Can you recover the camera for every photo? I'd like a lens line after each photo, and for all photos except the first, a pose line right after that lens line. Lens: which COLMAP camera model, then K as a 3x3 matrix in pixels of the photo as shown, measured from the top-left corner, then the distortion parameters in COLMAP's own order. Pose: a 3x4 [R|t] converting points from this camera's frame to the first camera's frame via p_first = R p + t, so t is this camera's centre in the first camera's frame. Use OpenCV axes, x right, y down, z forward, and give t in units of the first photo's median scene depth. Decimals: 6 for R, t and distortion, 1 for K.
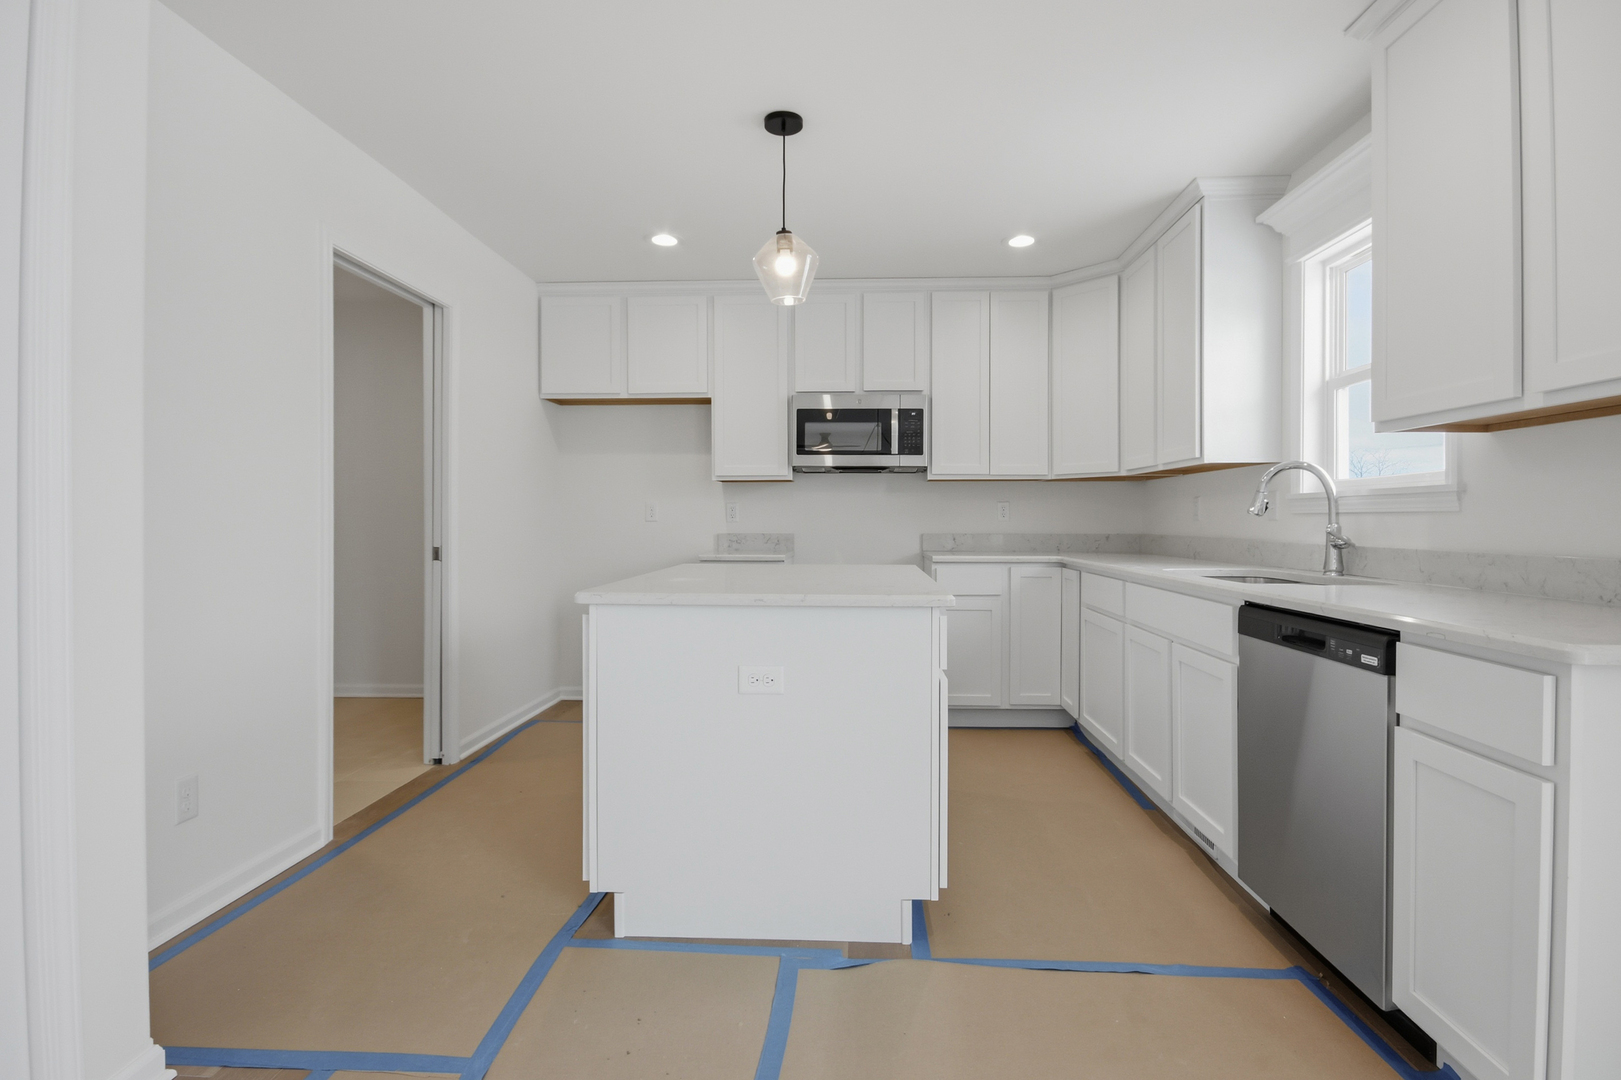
lens RADIAL K [[810.3, 0, 806.4], [0, 810.3, 511.9], [0, 0, 1]] dist [-0.001178, 0.000063]
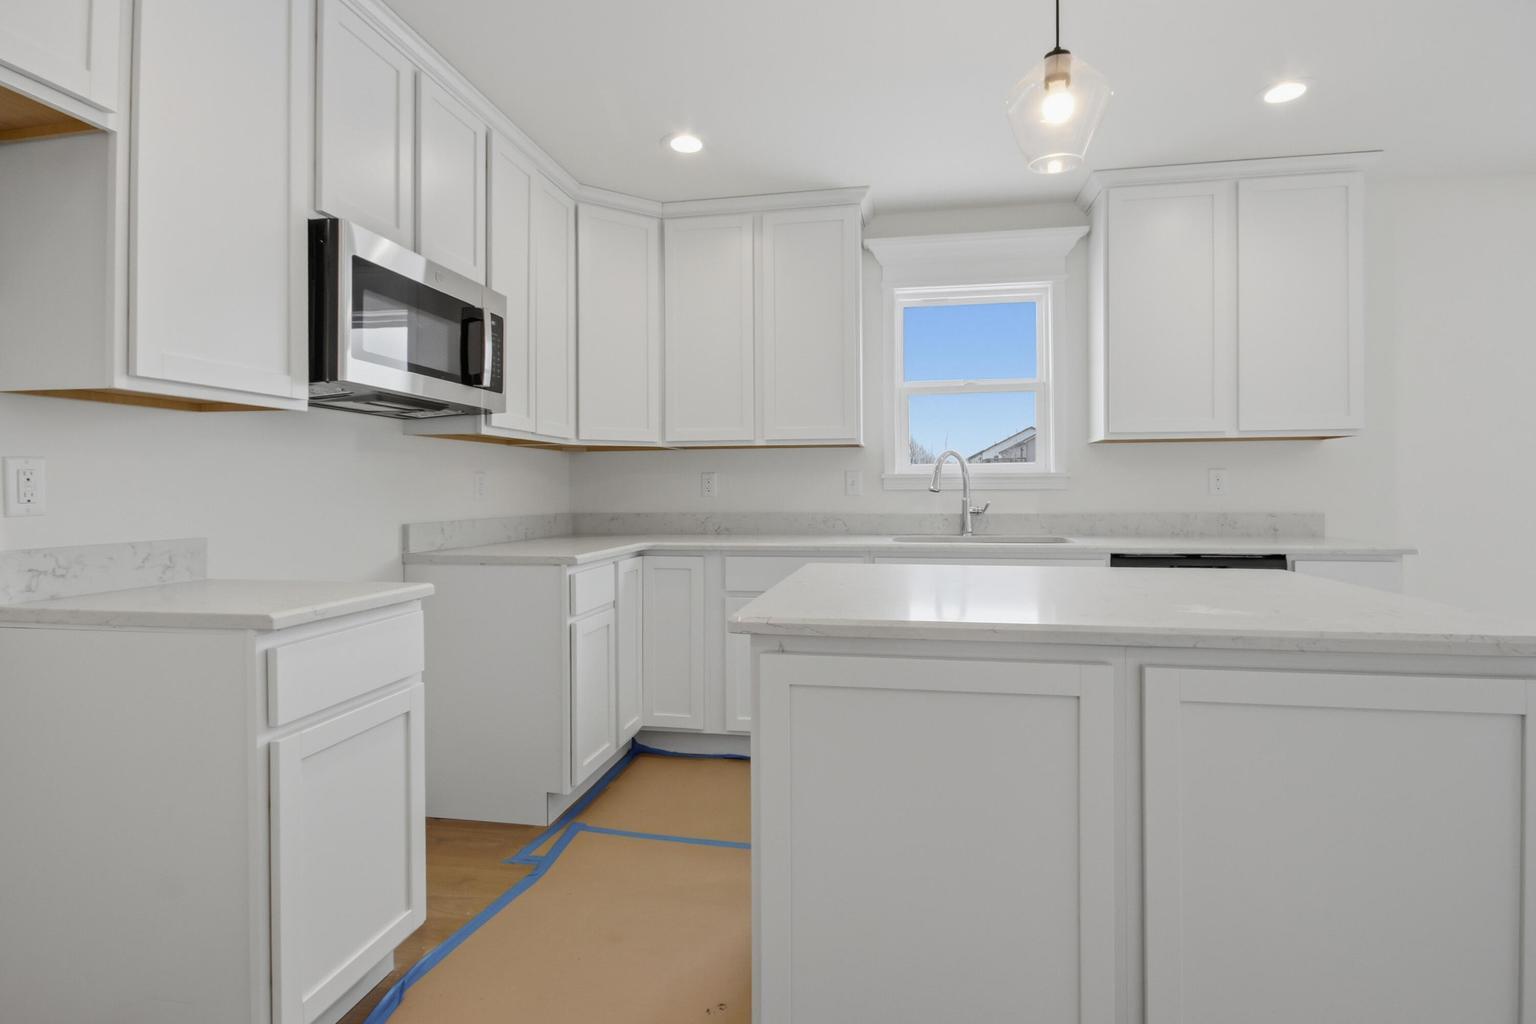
lens RADIAL K [[767.8, 0, 764.2], [0, 767.8, 485.4], [0, 0, 1]] dist [-0.001178, 0.000063]
pose [[0.122236, 0.004806, 0.992489, -0.469872], [-0.003588, 0.999984, -0.004400, 0.000290], [-0.992495, -0.003023, 0.122251, 0.808892]]
